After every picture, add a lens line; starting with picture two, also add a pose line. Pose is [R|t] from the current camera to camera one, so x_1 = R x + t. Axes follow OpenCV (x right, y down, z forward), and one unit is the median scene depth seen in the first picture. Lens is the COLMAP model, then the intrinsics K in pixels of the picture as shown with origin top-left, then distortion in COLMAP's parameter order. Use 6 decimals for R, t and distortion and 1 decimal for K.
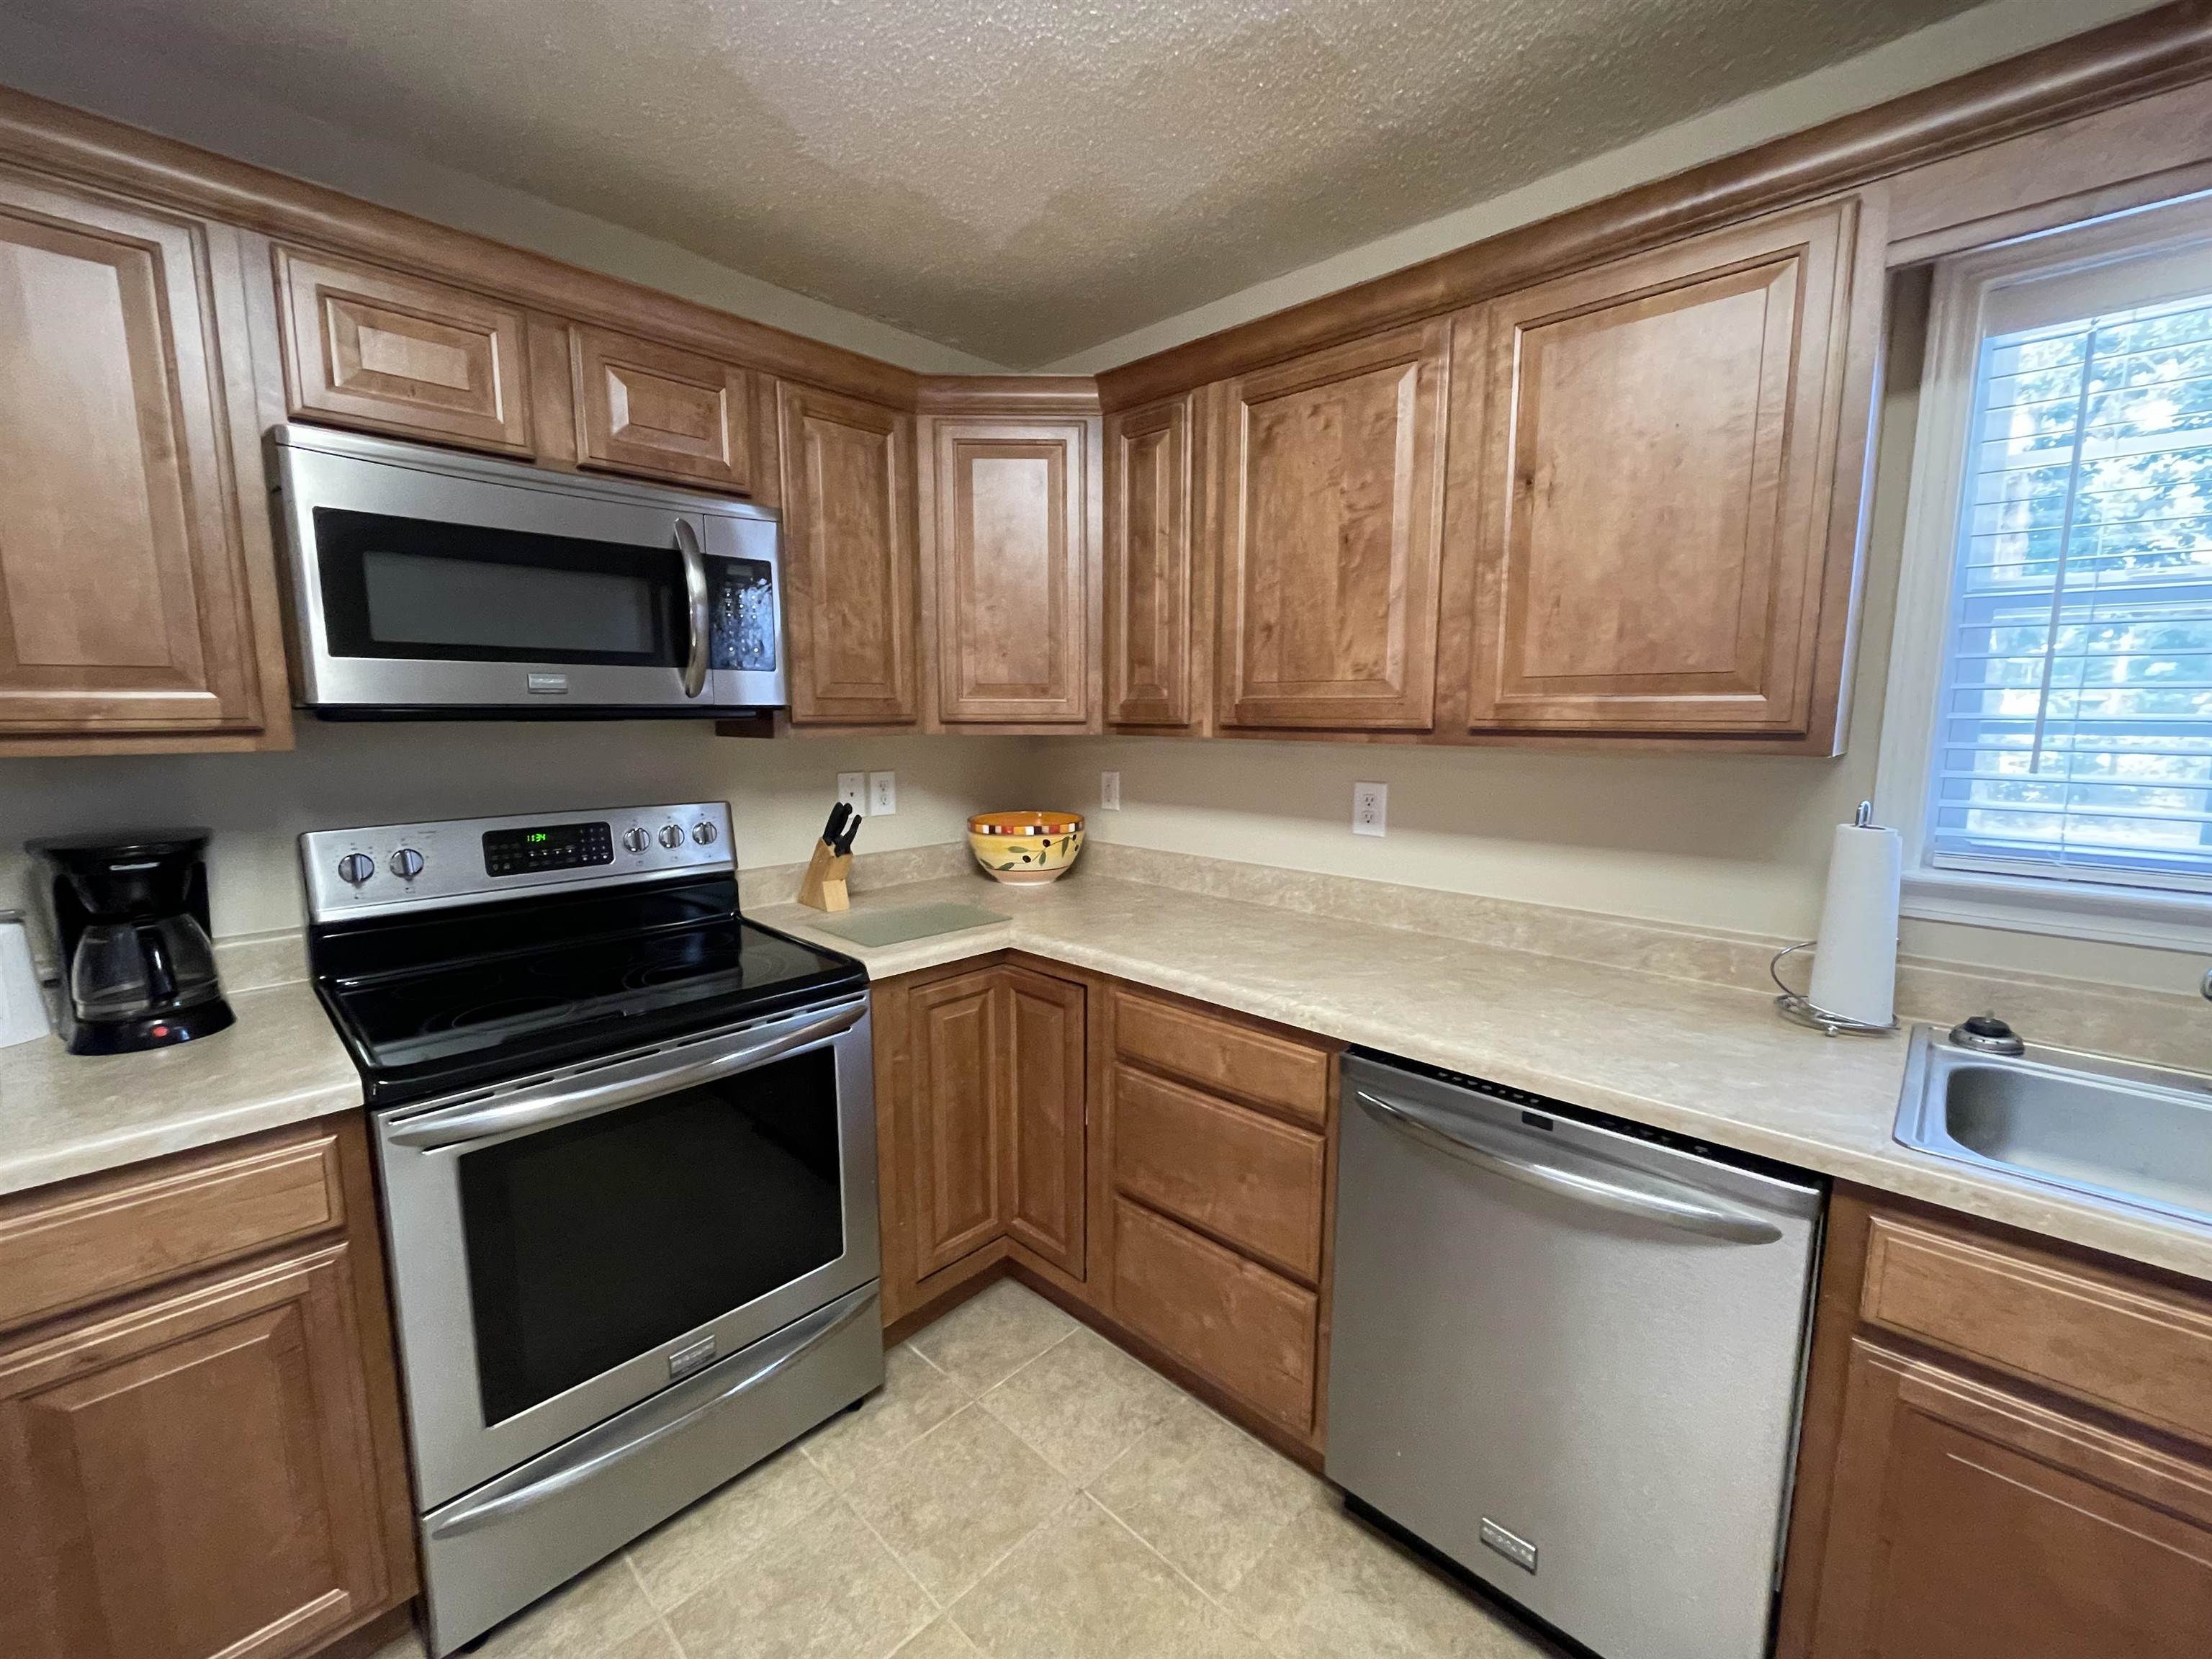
lens RADIAL K [[882.0, 0, 1106.0], [0, 882.0, 829.5], [0, 0, 1]] dist [0.000180, 0.000294]
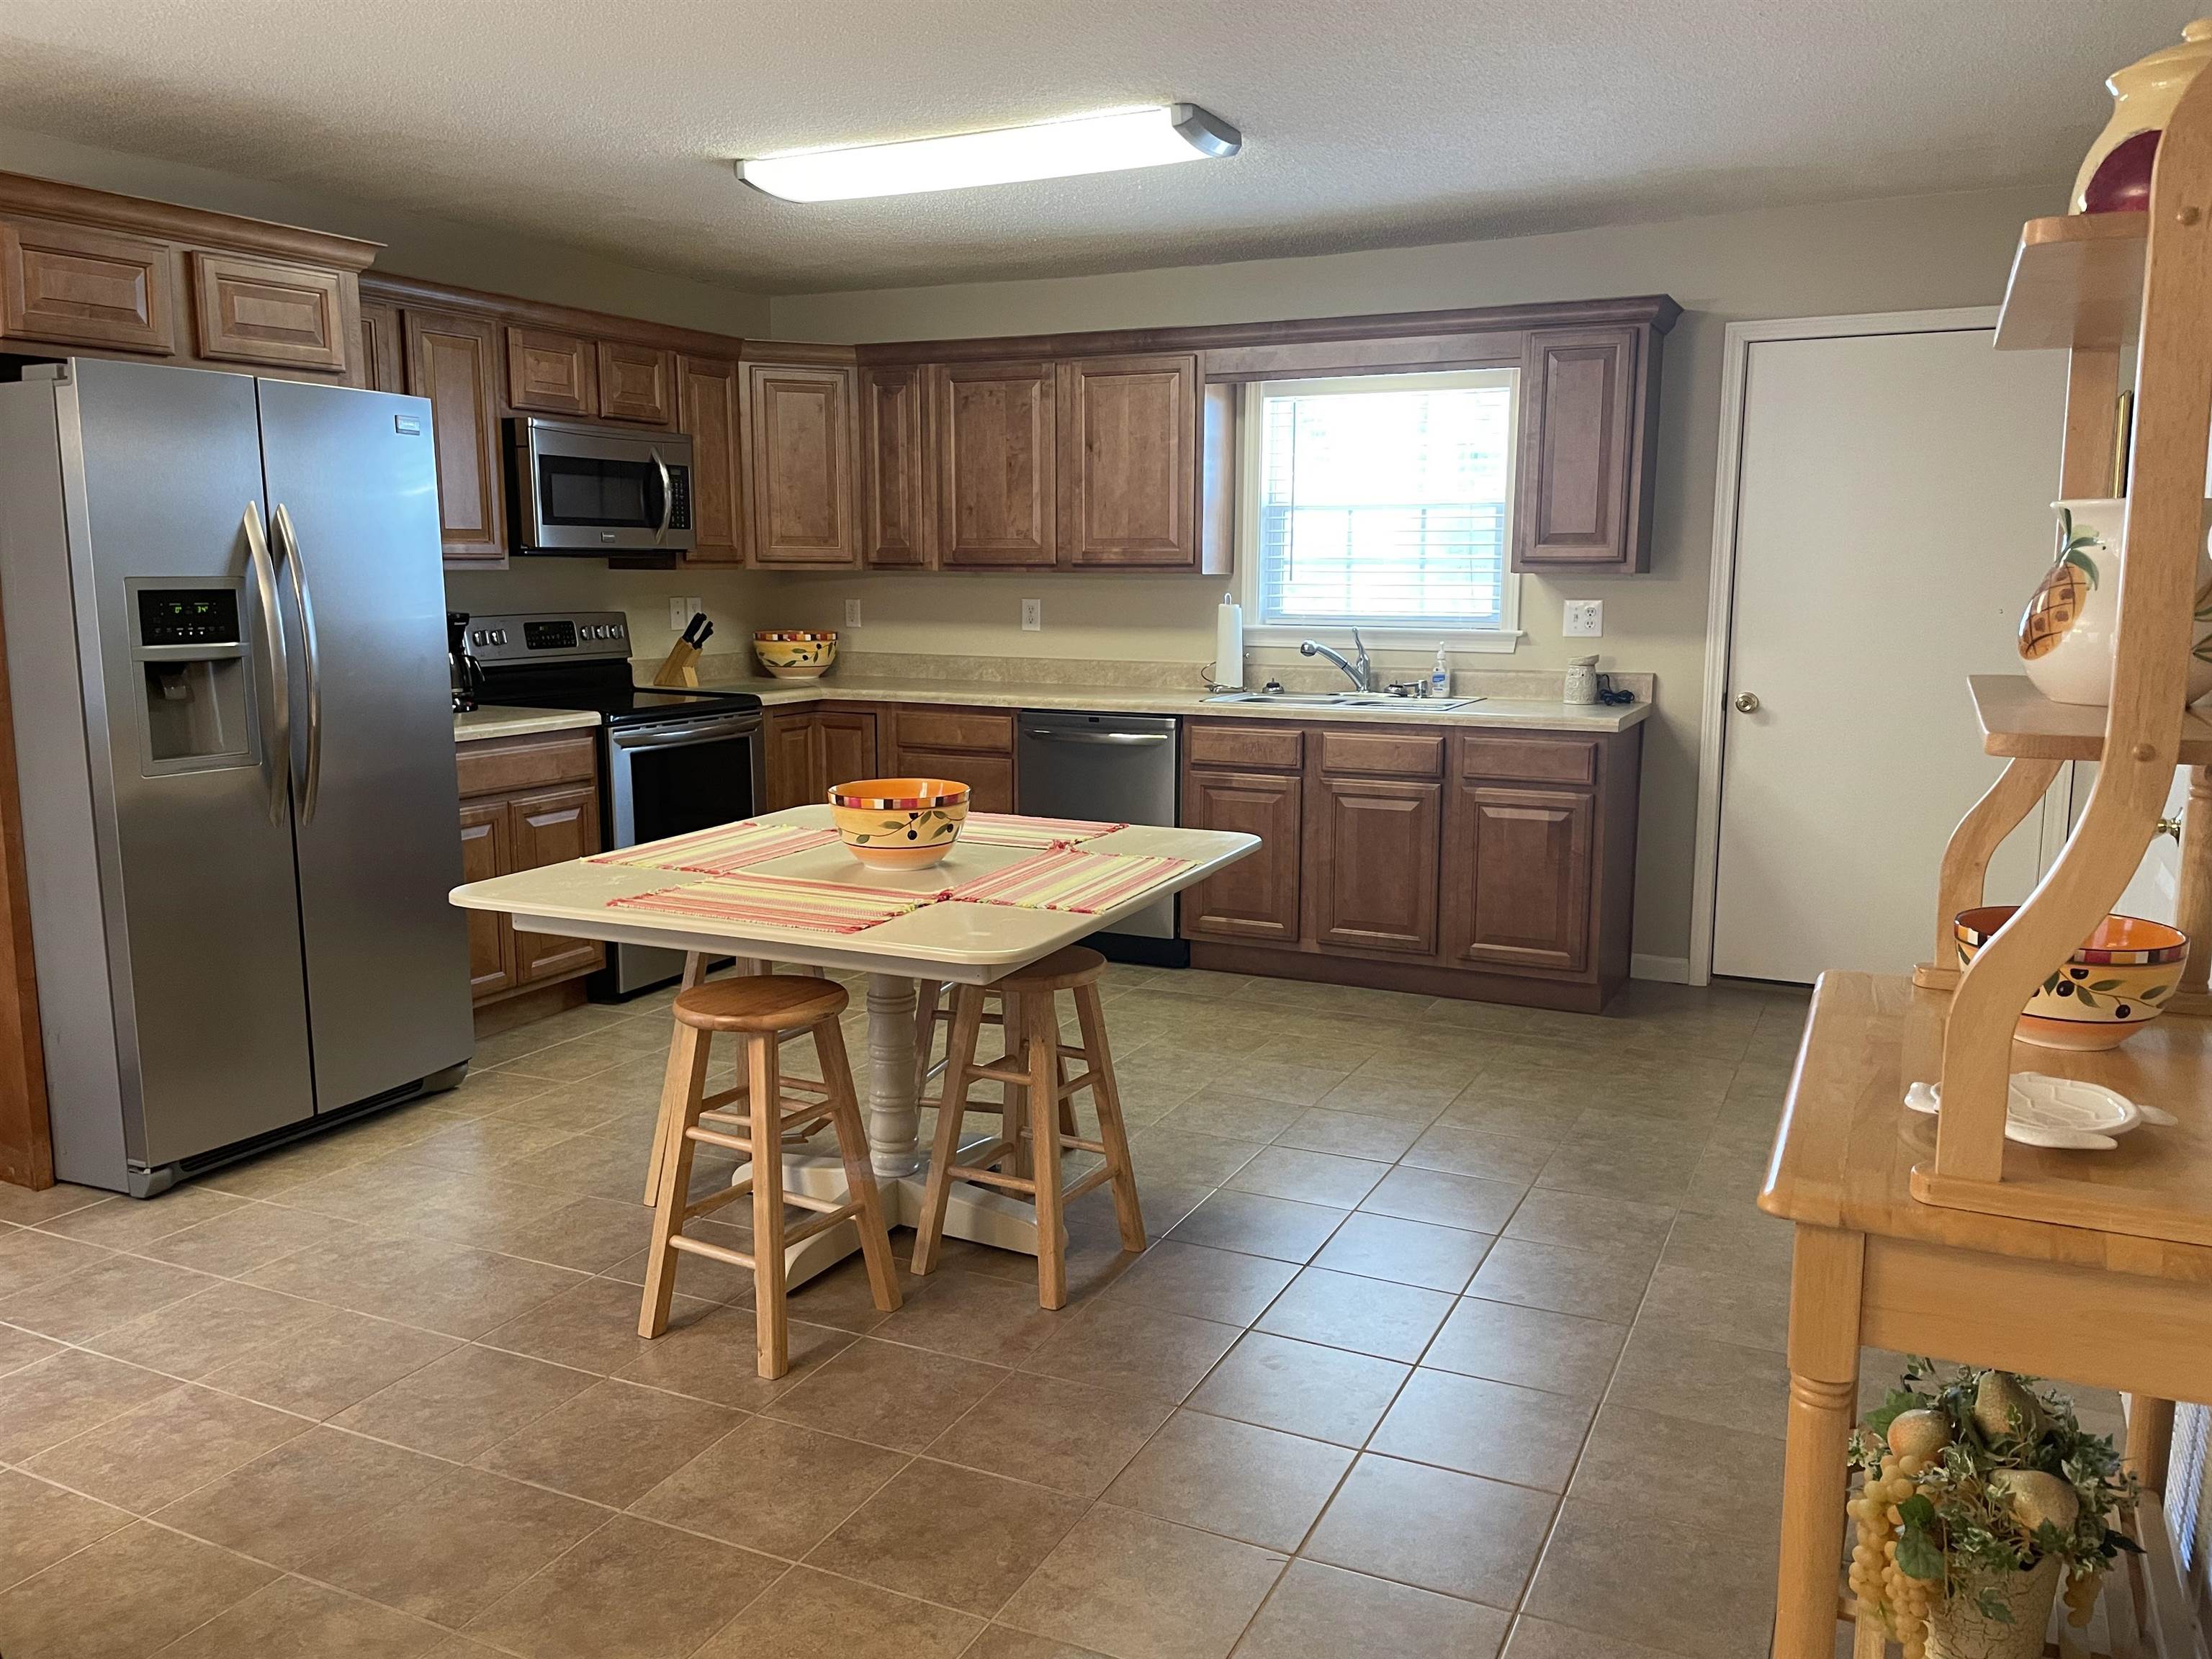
lens RADIAL K [[1643.7, 0, 1106.0], [0, 1643.7, 829.5], [0, 0, 1]] dist [0.070745, -0.000017]
pose [[0.952358, -0.047609, 0.301245, -0.583301], [0.039110, 0.998650, 0.034185, 0.314334], [-0.302466, -0.020774, 0.952934, -2.250911]]
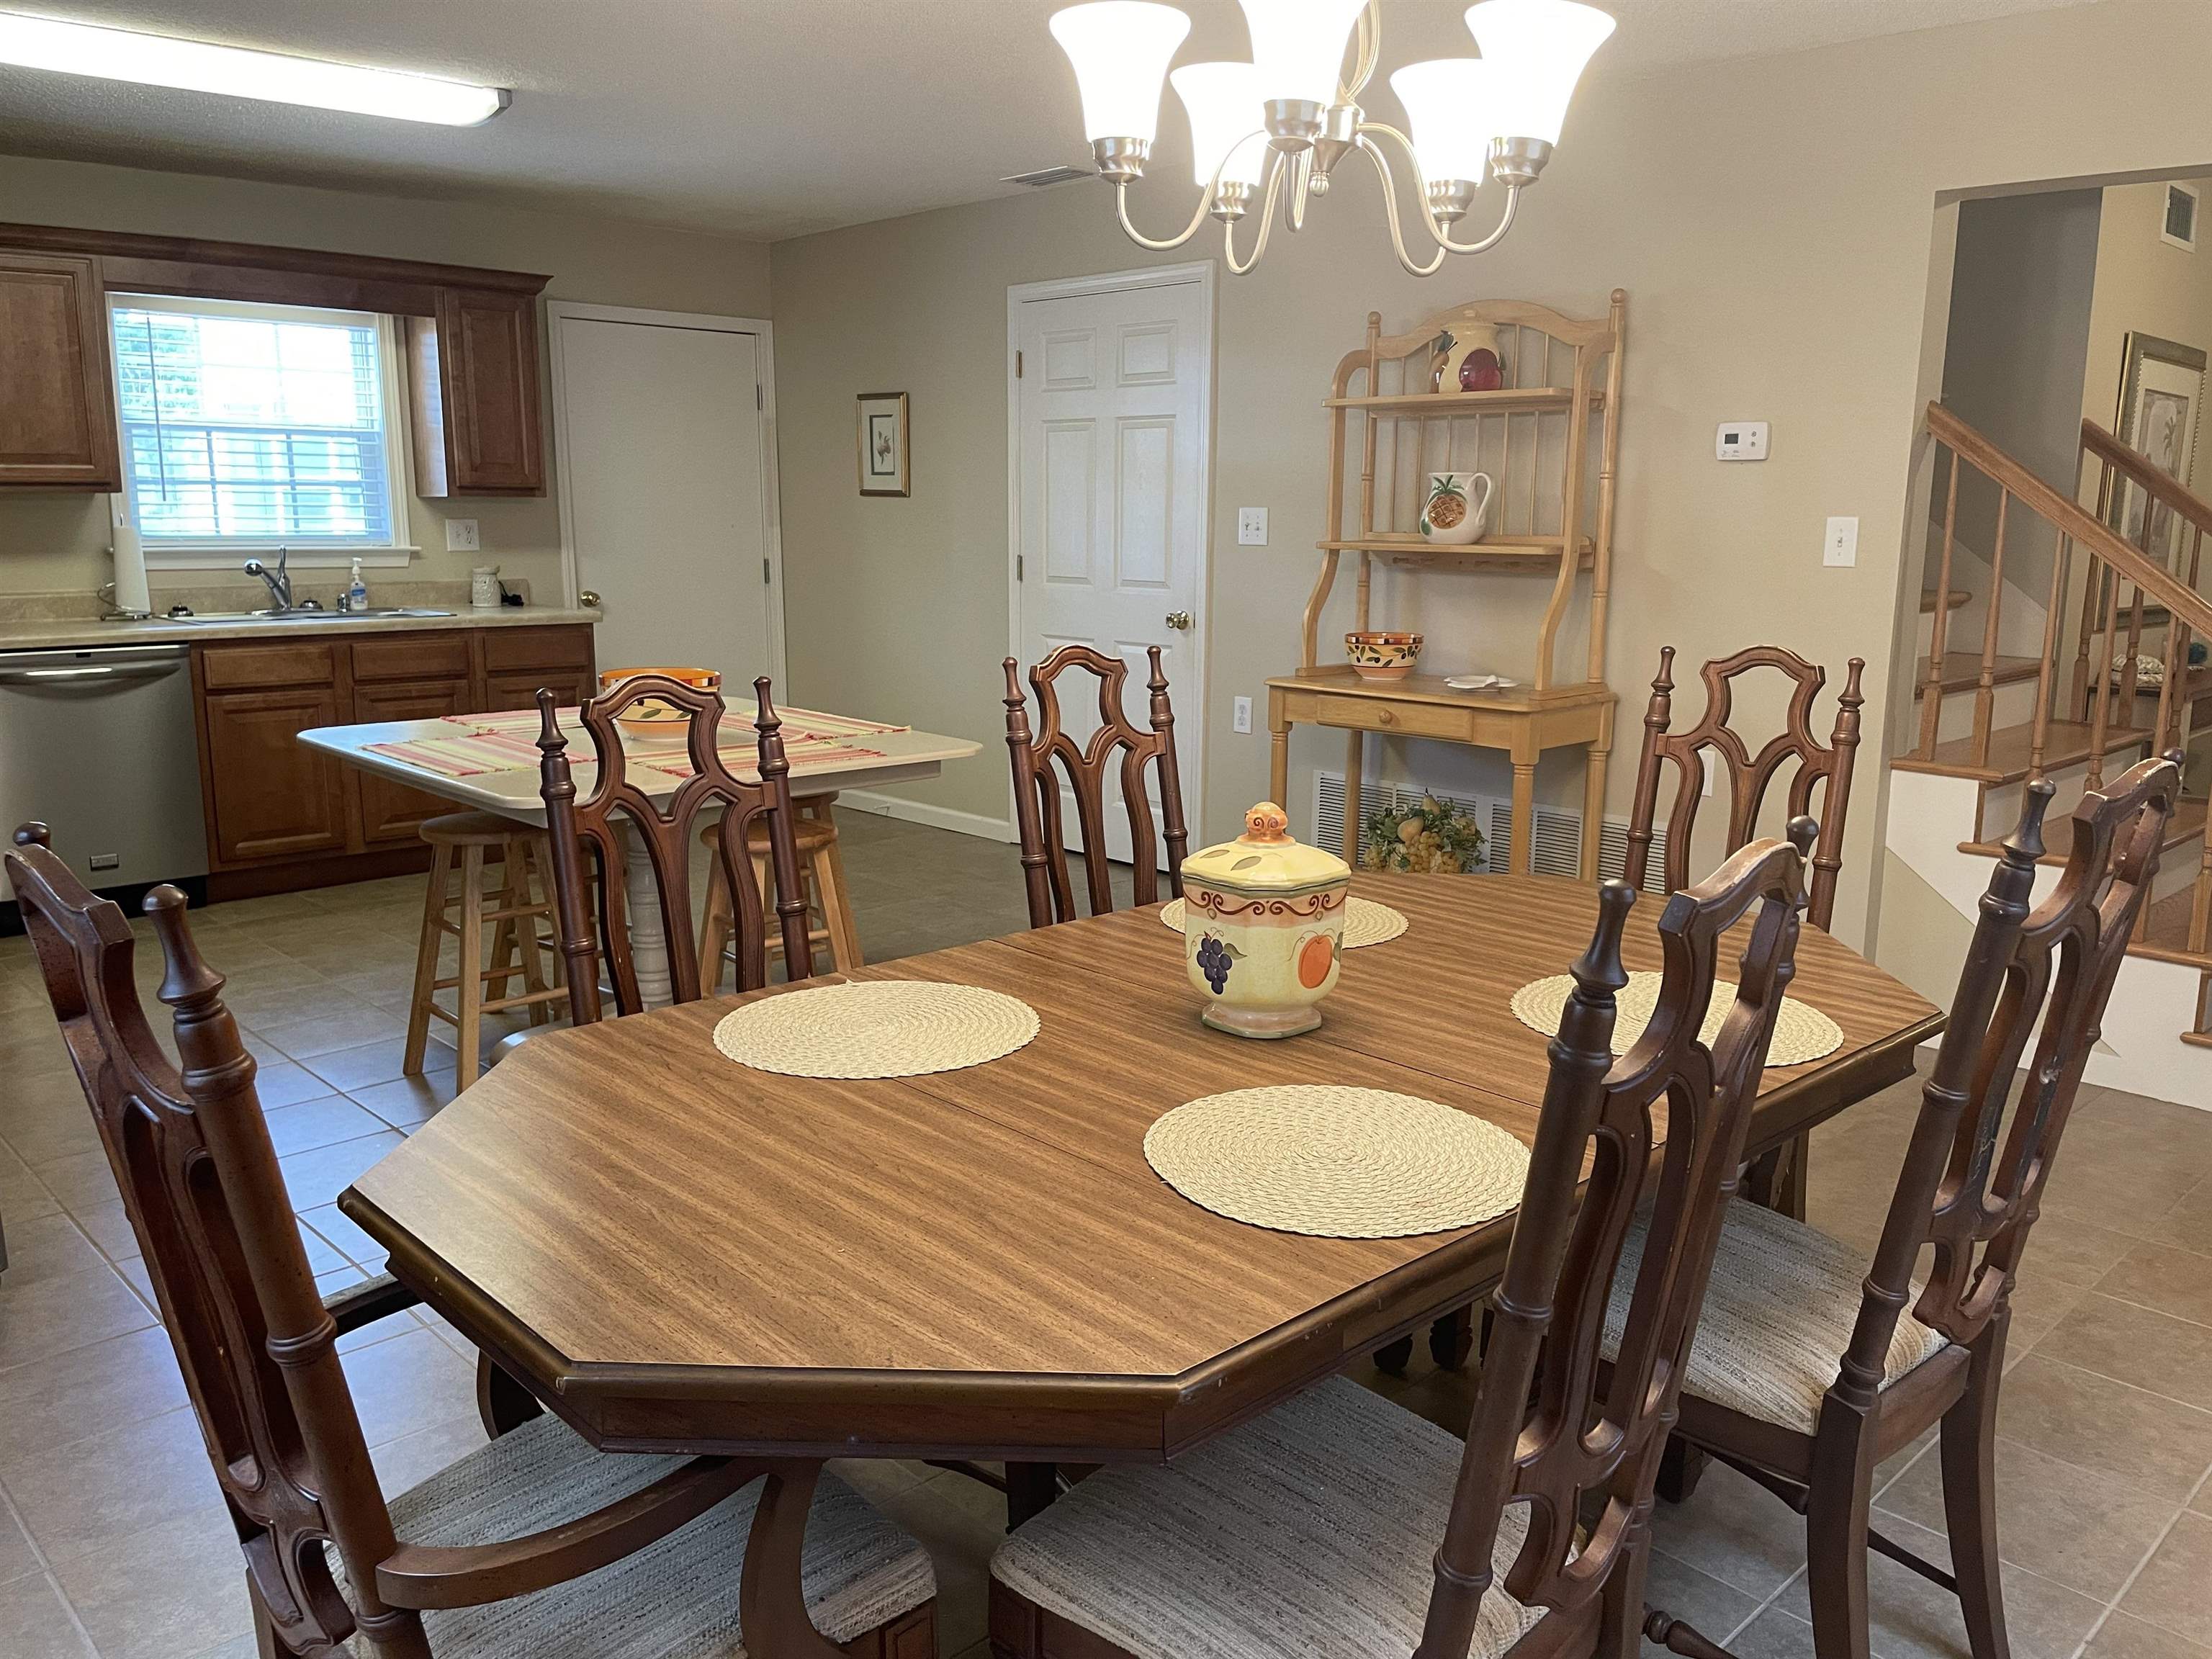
lens RADIAL K [[1643.7, 0, 1106.0], [0, 1643.7, 829.5], [0, 0, 1]] dist [0.070745, -0.000017]
pose [[0.092962, -0.200452, 0.975283, -2.372087], [0.125226, 0.974101, 0.188273, 0.184175], [-0.987763, 0.104629, 0.115656, -1.371039]]
